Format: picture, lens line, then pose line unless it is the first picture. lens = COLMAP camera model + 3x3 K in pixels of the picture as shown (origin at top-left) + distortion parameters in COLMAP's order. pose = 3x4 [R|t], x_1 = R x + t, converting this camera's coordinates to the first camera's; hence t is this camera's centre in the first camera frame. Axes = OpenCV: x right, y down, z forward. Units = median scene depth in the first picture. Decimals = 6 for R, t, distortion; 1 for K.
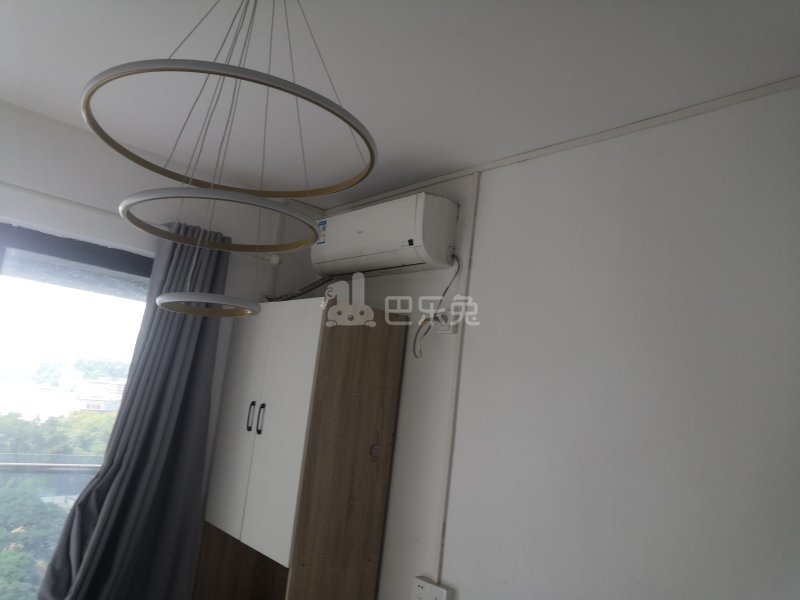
lens RADIAL K [[620.1, 0, 399.8], [0, 620.1, 303.4], [0, 0, 1]] dist [-0.037918, 0.076740]
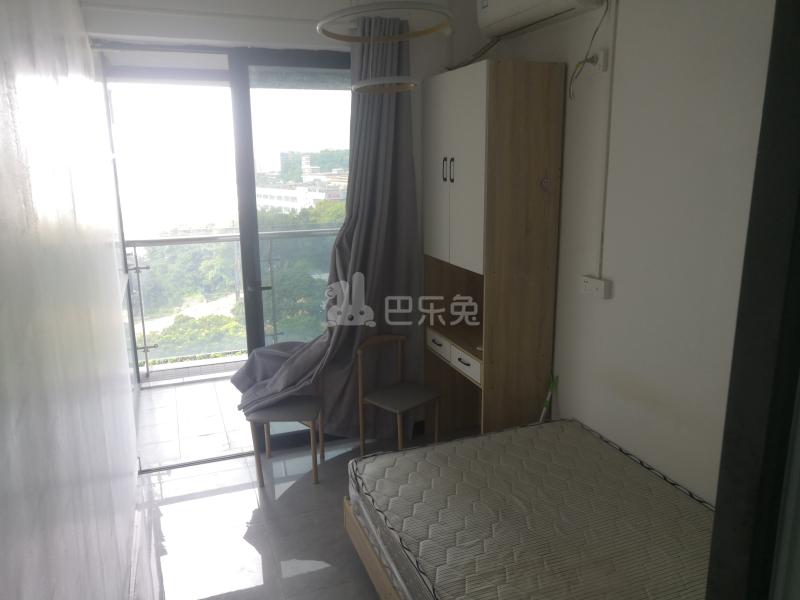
lens RADIAL K [[620.1, 0, 399.8], [0, 620.1, 303.4], [0, 0, 1]] dist [-0.037918, 0.076740]
pose [[0.932352, -0.050473, -0.358012, 0.113852], [0.176798, 0.927391, 0.329679, 0.003414], [0.315377, -0.370673, 0.873578, -0.236297]]
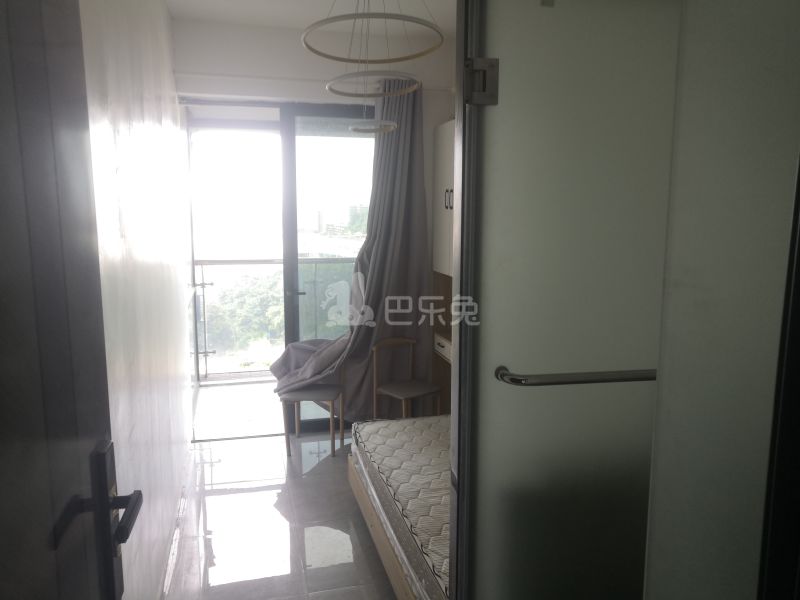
lens RADIAL K [[627.2, 0, 398.9], [0, 627.2, 309.7], [0, 0, 1]] dist [-0.008897, -0.002839]
pose [[0.891534, -0.047128, -0.450496, 0.356446], [0.171136, 0.955899, 0.238681, 0.053499], [0.419380, -0.289888, 0.860282, -0.494582]]
